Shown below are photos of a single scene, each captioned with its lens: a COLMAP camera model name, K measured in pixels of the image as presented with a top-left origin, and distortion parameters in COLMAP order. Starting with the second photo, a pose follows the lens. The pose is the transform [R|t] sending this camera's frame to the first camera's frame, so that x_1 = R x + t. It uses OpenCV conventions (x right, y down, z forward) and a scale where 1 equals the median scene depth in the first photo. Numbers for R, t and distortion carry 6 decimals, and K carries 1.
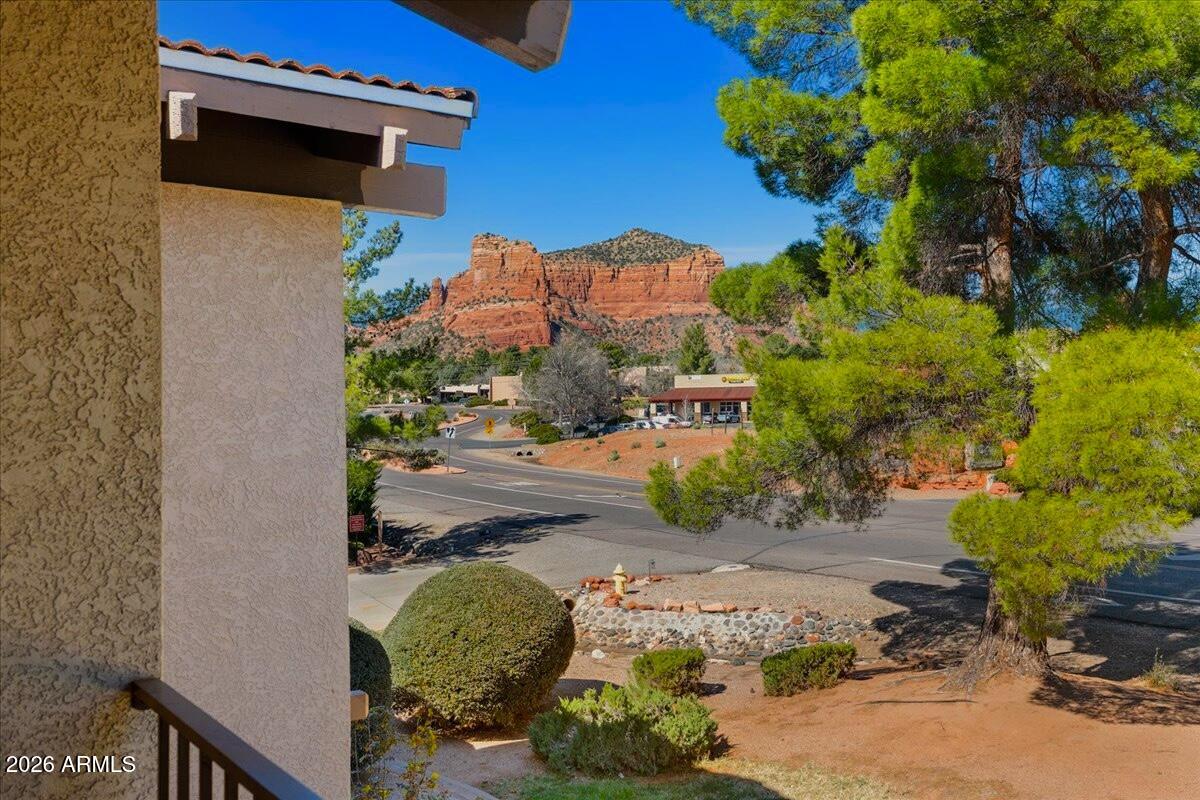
lens RADIAL K [[1140.3, 0, 600.0], [0, 1140.3, 400.0], [0, 0, 1]] dist [-0.004945, 0.012034]
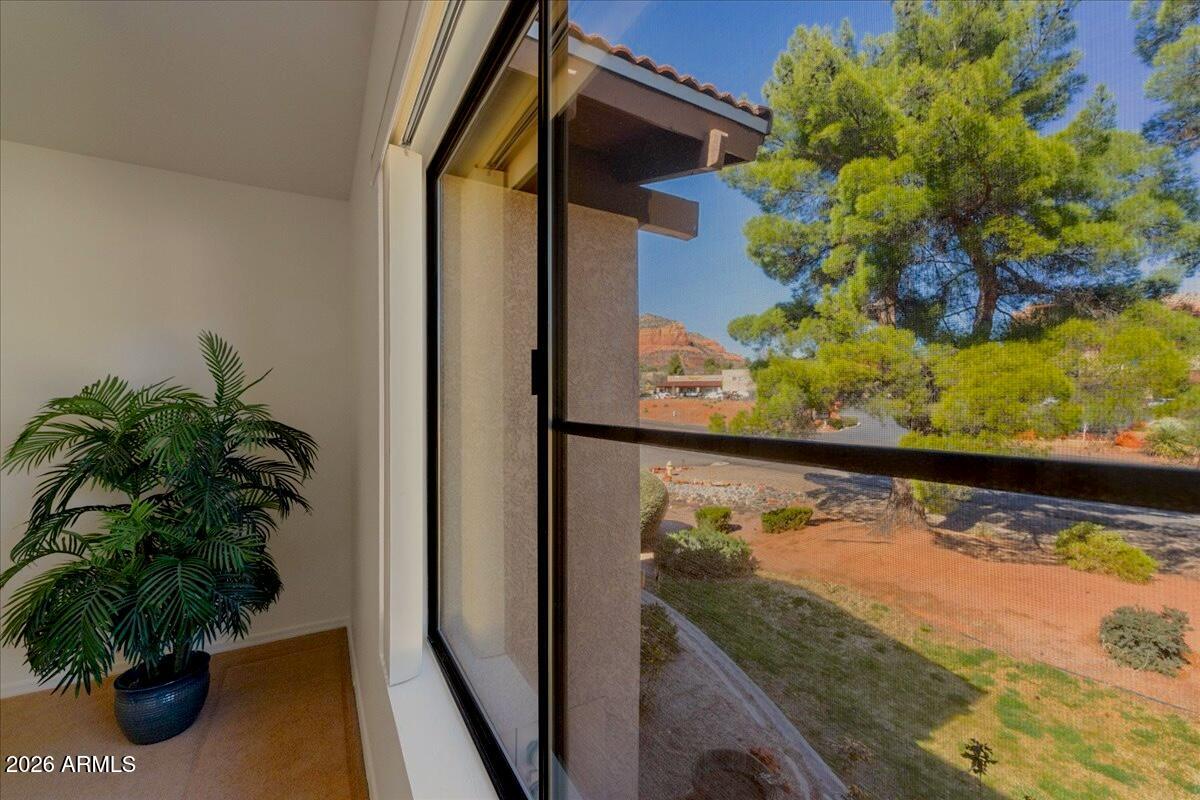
lens RADIAL K [[483.0, 0, 600.3], [0, 483.0, 394.8], [0, 0, 1]] dist [-0.000440, 0.000237]
pose [[0.998016, 0.012613, -0.061685, -0.090590], [-0.011537, 0.999776, 0.017755, 0.010918], [0.061895, -0.017008, 0.997938, 0.160020]]
